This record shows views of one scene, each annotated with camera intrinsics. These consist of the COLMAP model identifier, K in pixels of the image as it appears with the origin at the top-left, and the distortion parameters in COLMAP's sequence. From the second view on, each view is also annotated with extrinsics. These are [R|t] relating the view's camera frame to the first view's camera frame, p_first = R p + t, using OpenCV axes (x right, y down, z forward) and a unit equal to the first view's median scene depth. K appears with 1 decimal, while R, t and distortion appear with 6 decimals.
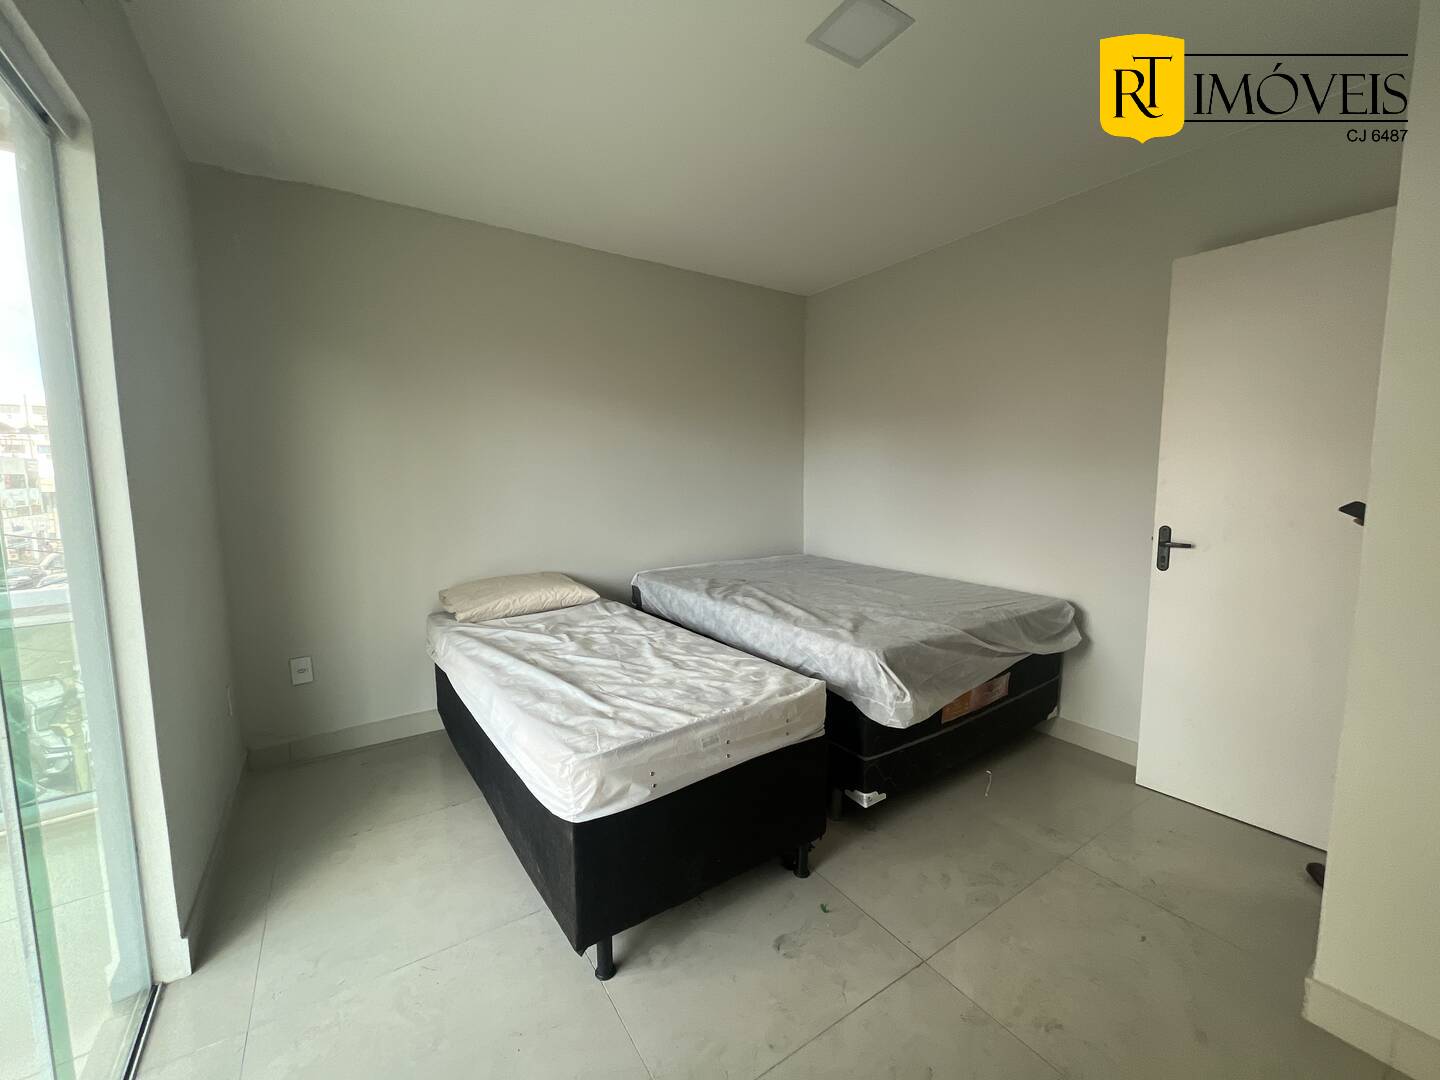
lens RADIAL K [[580.1, 0, 716.9], [0, 580.1, 541.1], [0, 0, 1]] dist [0.000276, -0.000194]
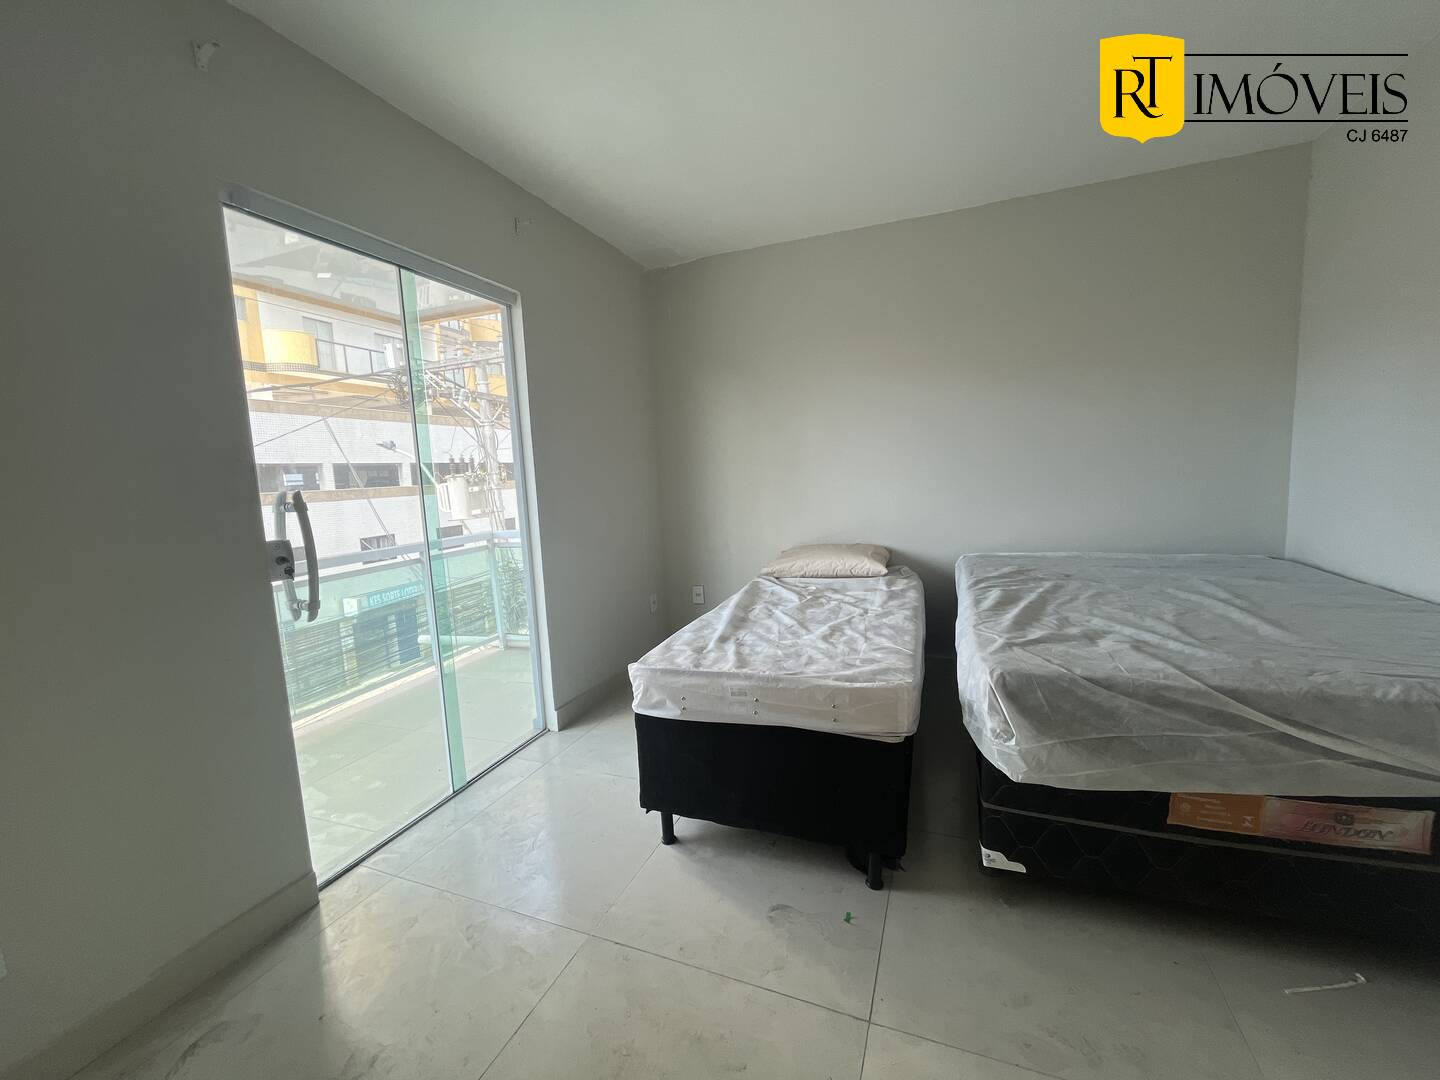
lens RADIAL K [[580.1, 0, 716.9], [0, 580.1, 541.1], [0, 0, 1]] dist [0.000276, -0.000194]
pose [[0.571849, 0.079186, -0.816528, 0.694917], [-0.047716, 0.996856, 0.063257, -0.010345], [0.818970, 0.002788, 0.573830, 0.268657]]
